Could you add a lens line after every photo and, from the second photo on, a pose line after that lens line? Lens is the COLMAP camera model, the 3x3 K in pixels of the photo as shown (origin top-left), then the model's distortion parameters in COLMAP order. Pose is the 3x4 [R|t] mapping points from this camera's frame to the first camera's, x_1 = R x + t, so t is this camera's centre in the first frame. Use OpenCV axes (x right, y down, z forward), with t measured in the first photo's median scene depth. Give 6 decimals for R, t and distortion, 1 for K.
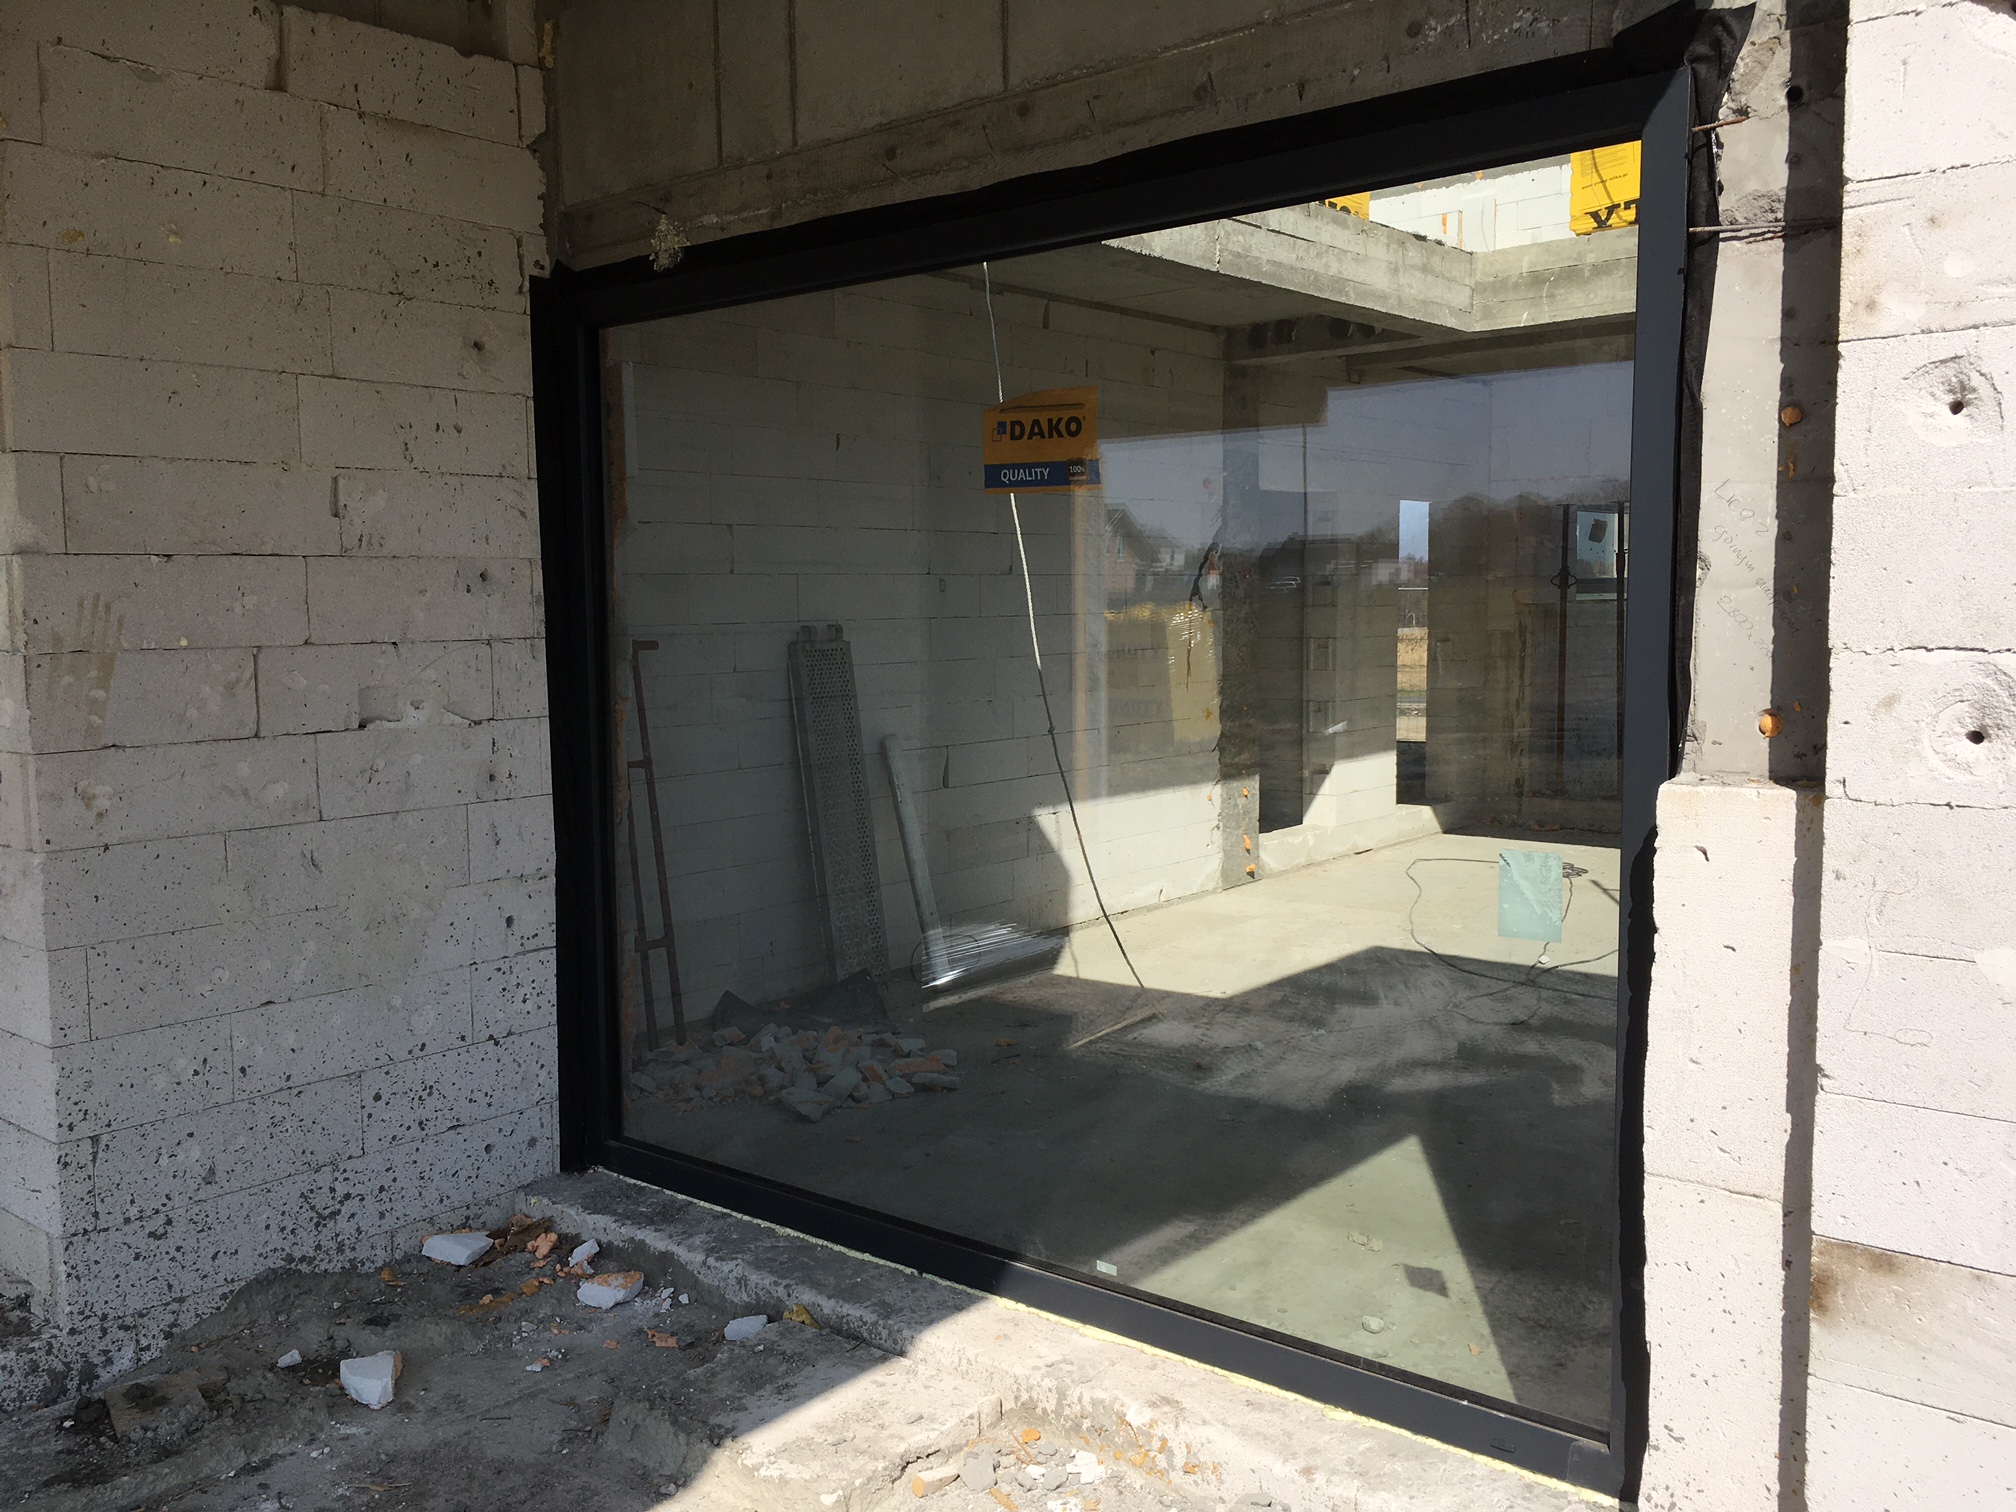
lens RADIAL K [[1915.4, 0, 930.5], [0, 1915.4, 763.9], [0, 0, 1]] dist [0.106309, -0.209528]
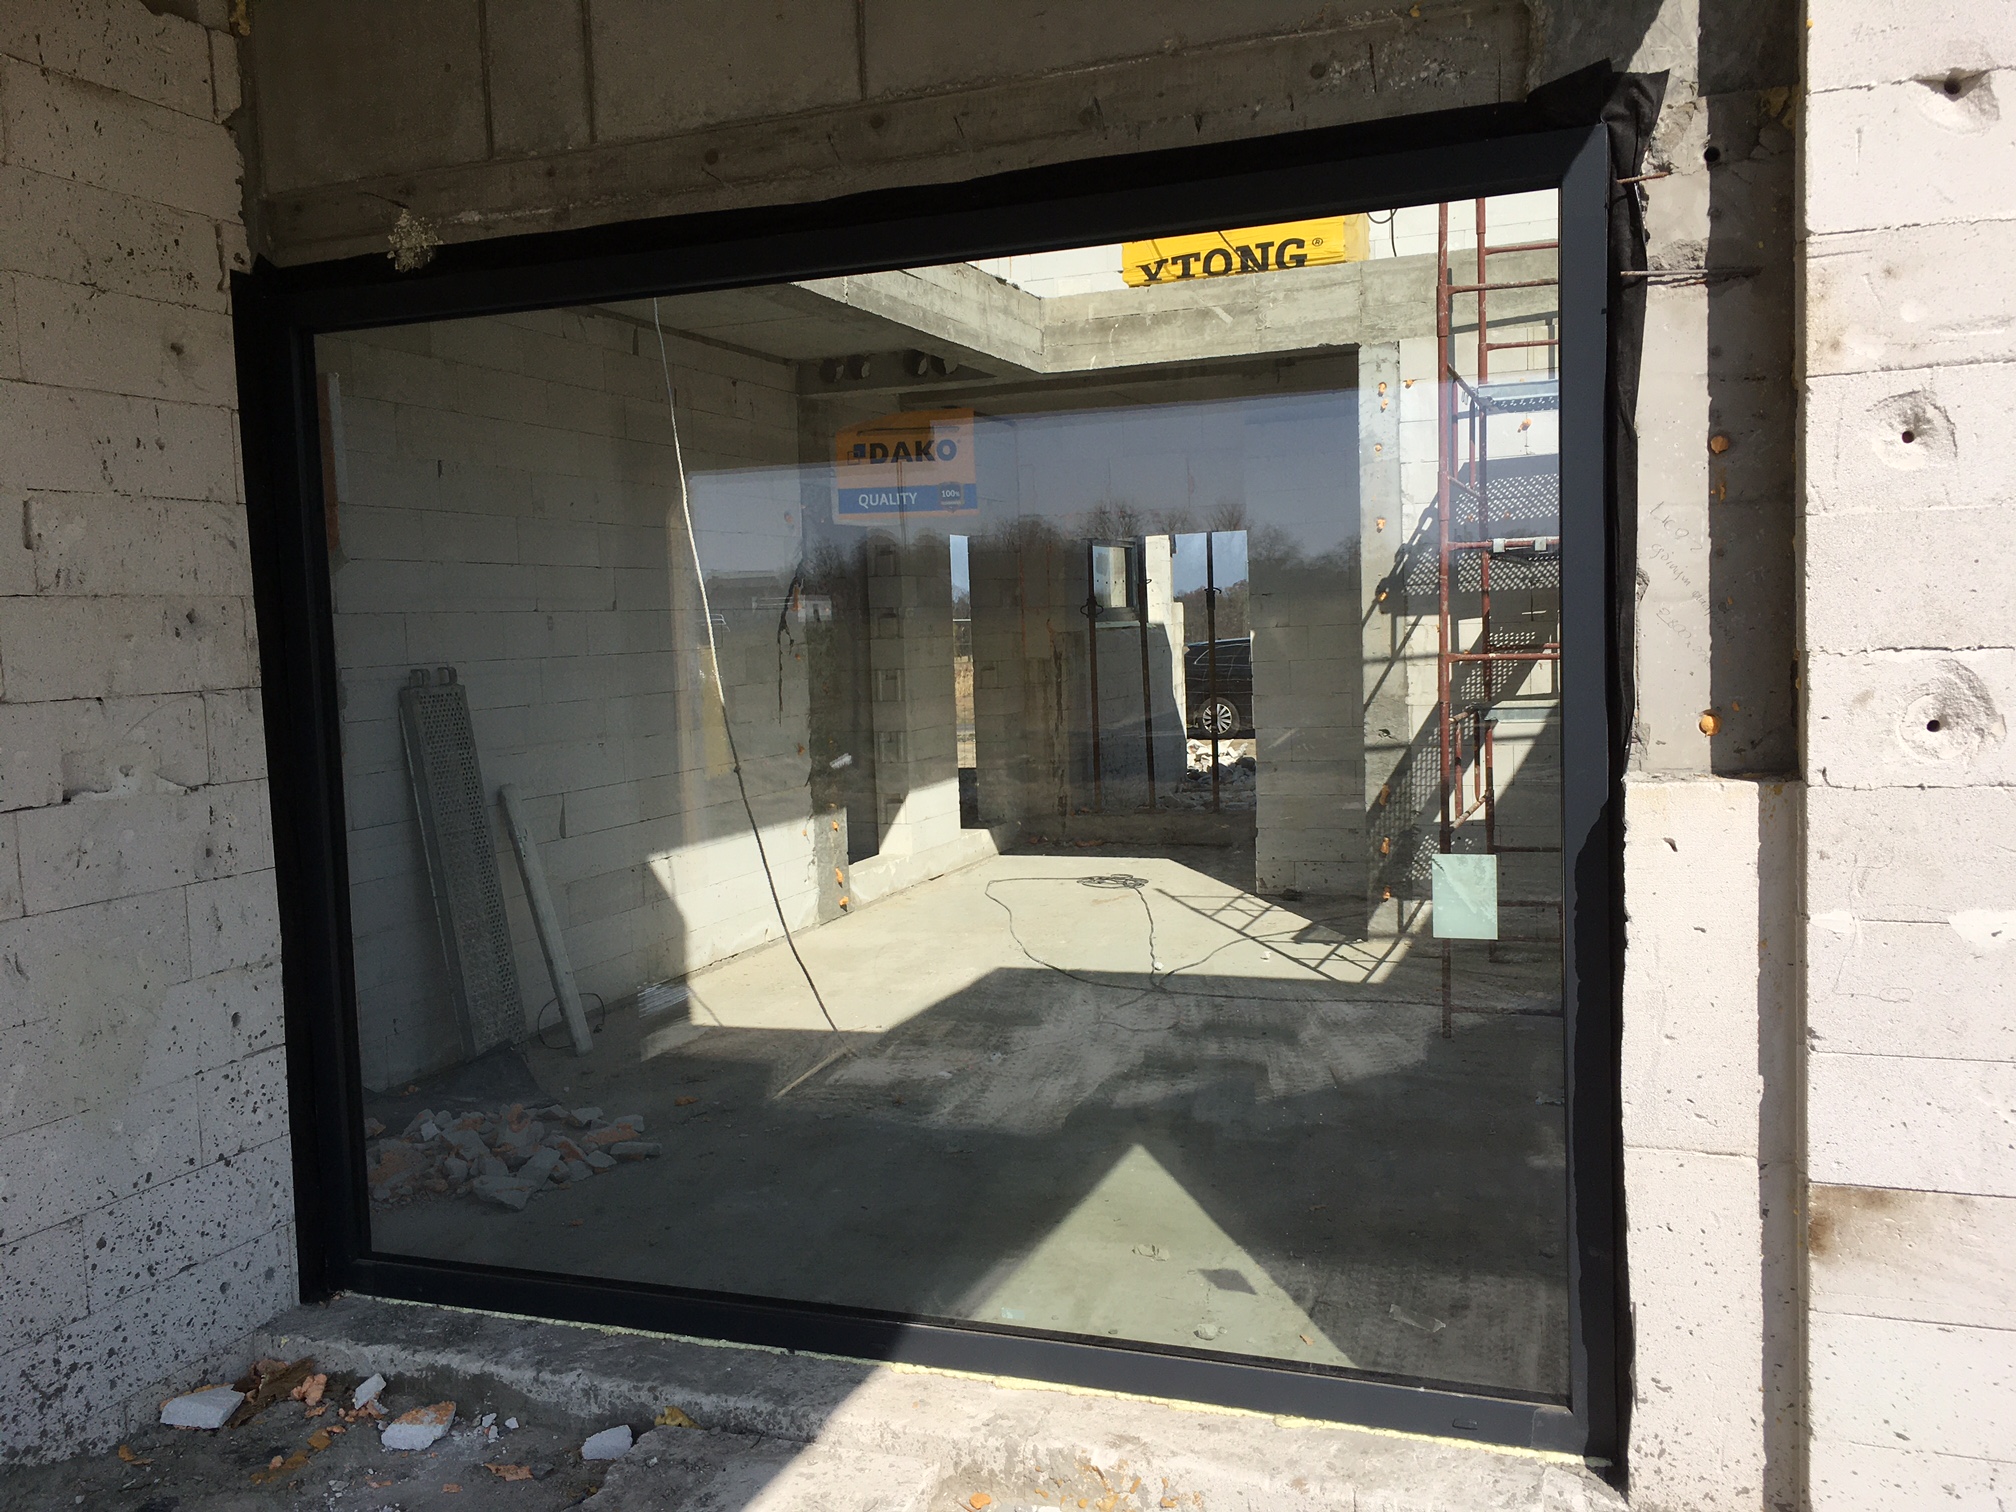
lens RADIAL K [[1915.4, 0, 930.5], [0, 1915.4, 763.9], [0, 0, 1]] dist [0.106309, -0.209528]
pose [[0.932421, -0.045406, 0.358510, -0.257815], [0.052887, 0.998539, -0.011081, -0.006101], [-0.357483, 0.029293, 0.933460, 0.090860]]
